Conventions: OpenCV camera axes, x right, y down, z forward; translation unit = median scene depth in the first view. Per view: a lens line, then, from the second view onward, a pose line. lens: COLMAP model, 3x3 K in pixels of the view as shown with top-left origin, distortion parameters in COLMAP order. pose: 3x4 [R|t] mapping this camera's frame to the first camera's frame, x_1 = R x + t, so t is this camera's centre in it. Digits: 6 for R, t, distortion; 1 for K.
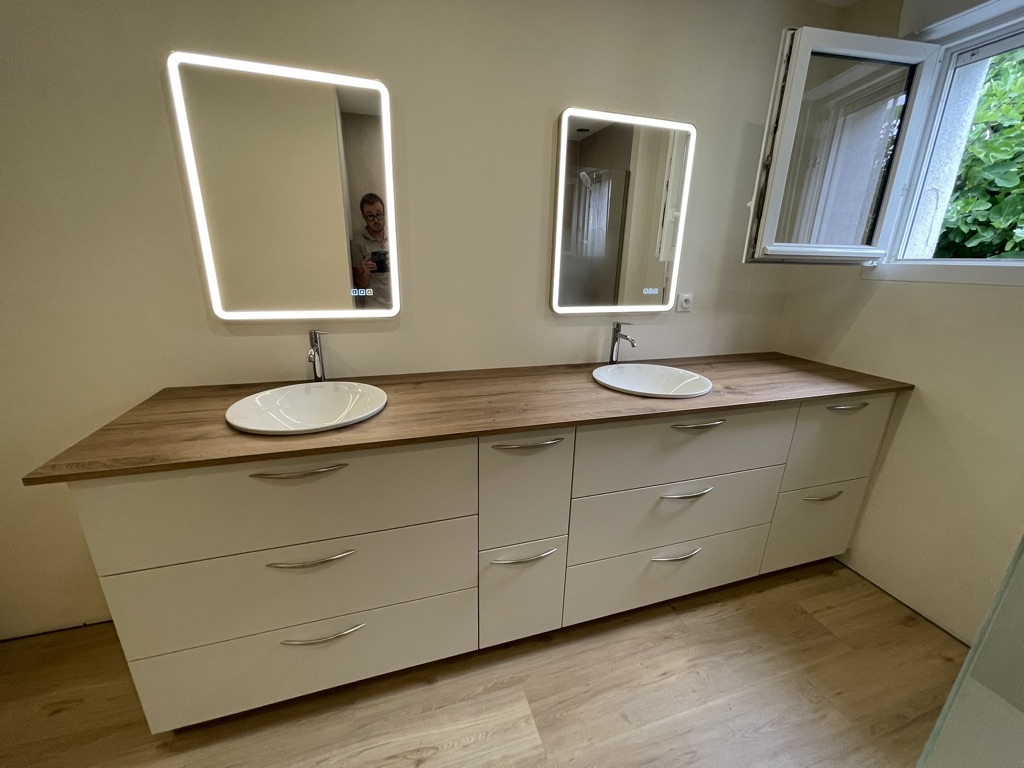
lens RADIAL K [[415.9, 0, 512.0], [0, 415.9, 384.0], [0, 0, 1]] dist [-0.000864, -0.000109]
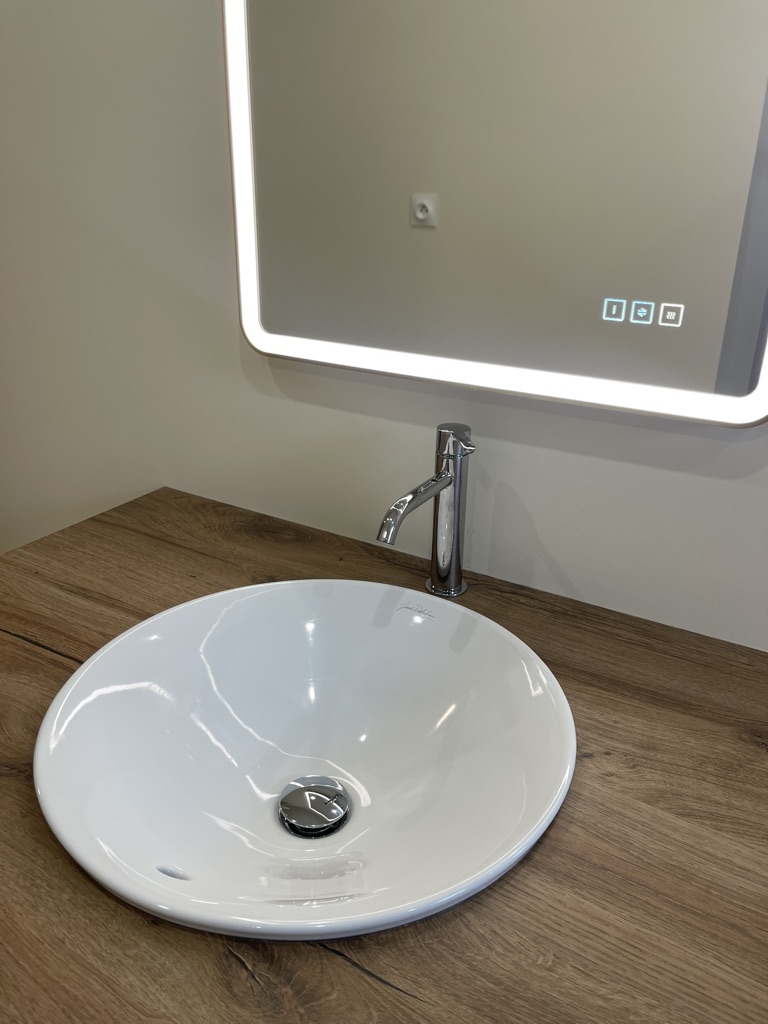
lens RADIAL K [[779.4, 0, 384.0], [0, 779.4, 512.0], [0, 0, 1]] dist [0.045384, -0.002489]
pose [[0.664781, 0.283850, -0.691011, -0.108852], [-0.221457, 0.958302, 0.180595, -0.165525], [0.713459, 0.032973, 0.699921, 0.594494]]
